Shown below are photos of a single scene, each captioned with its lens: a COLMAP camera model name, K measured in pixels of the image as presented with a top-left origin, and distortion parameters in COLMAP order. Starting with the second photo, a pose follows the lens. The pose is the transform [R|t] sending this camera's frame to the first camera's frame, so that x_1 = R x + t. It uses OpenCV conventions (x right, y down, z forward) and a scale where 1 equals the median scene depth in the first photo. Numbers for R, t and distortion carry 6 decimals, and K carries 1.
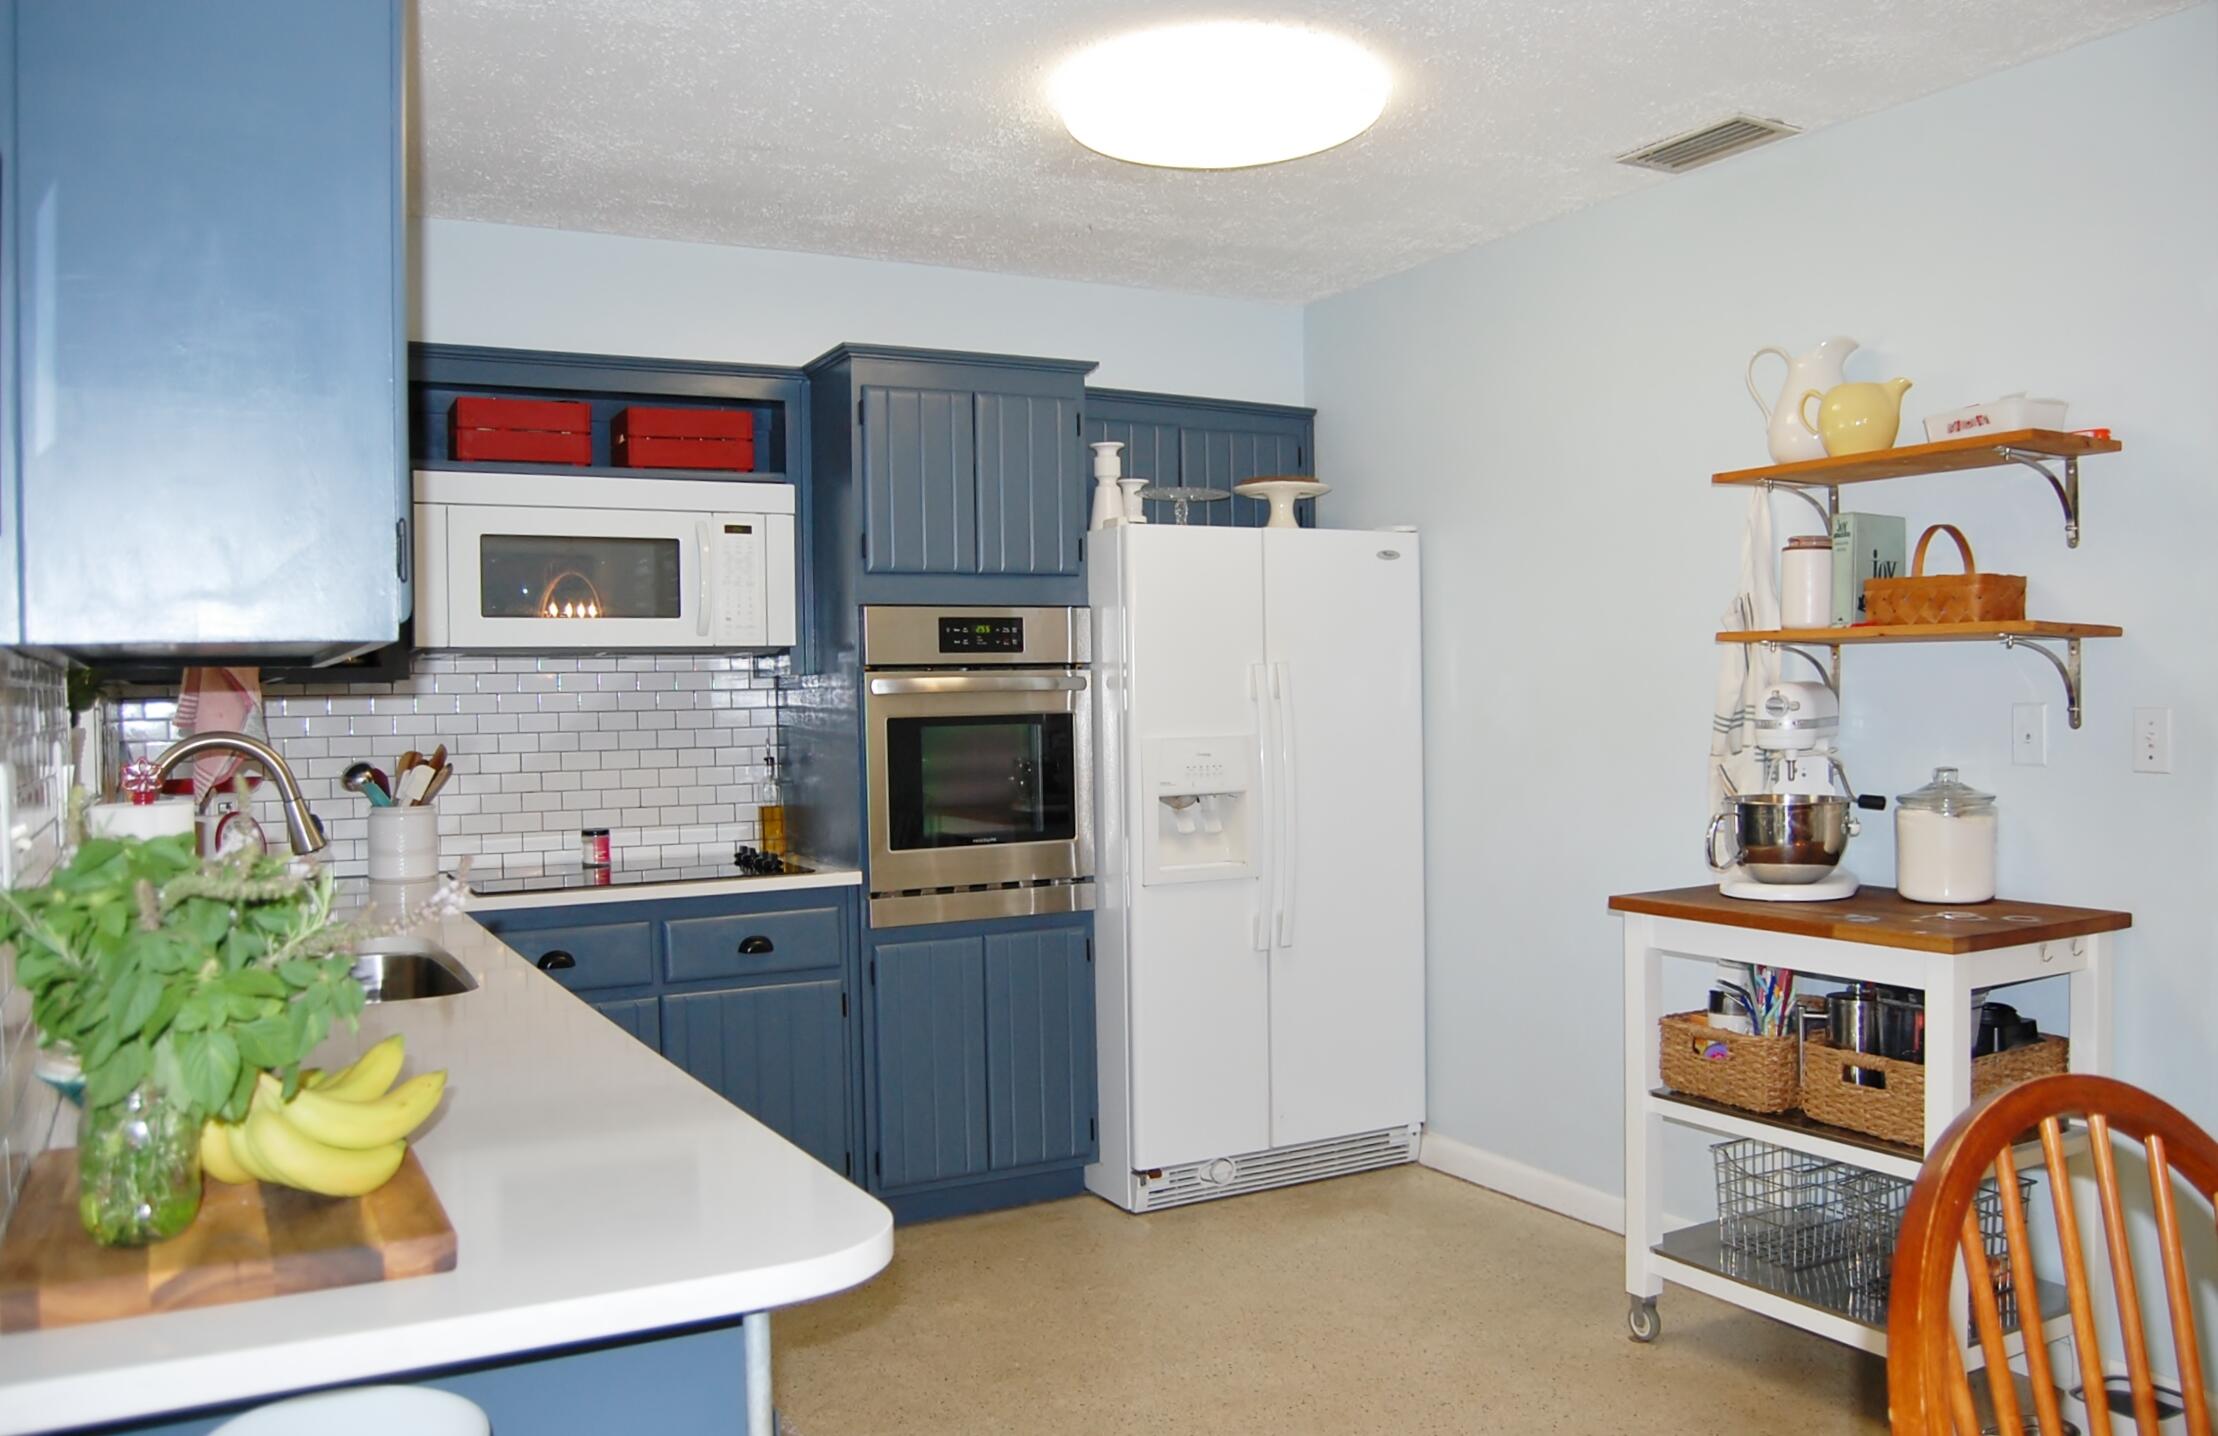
lens RADIAL K [[1776.7, 0, 1120.9], [0, 1776.7, 718.7], [0, 0, 1]] dist [-0.074610, -0.005576]
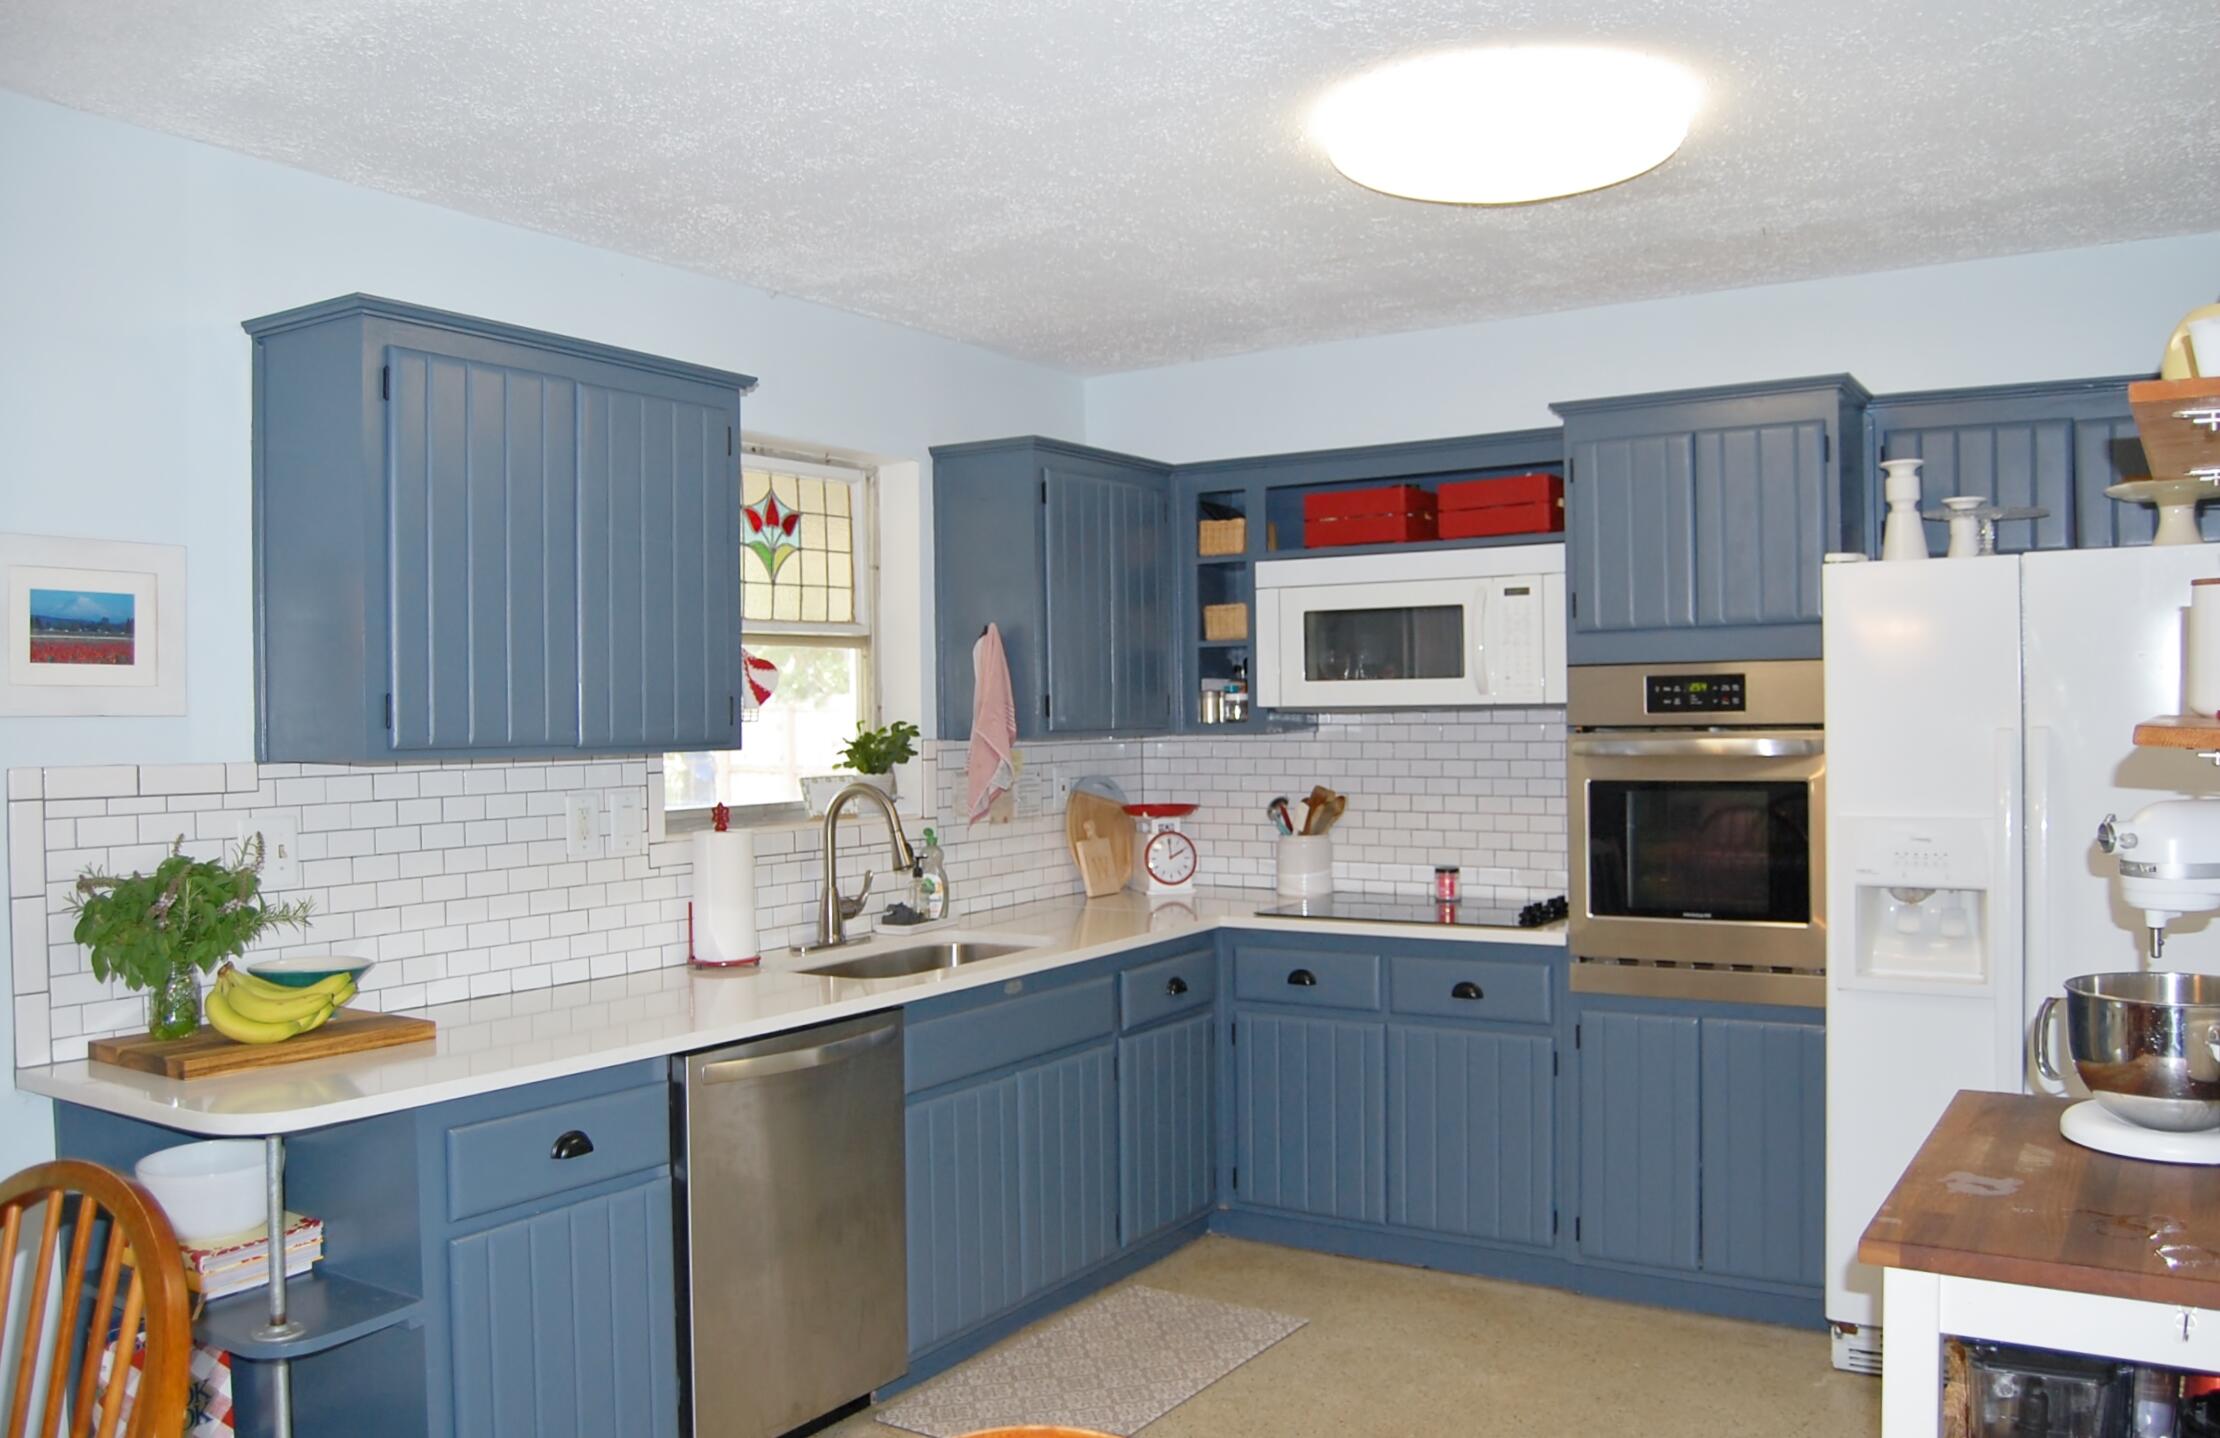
lens RADIAL K [[1778.3, 0, 1121.0], [0, 1778.3, 720.6], [0, 0, 1]] dist [-0.074610, -0.005576]
pose [[0.474339, 0.015097, -0.880213, 0.588067], [-0.007925, 0.999886, 0.012879, -0.042402], [0.880307, 0.000866, 0.474404, 0.299473]]
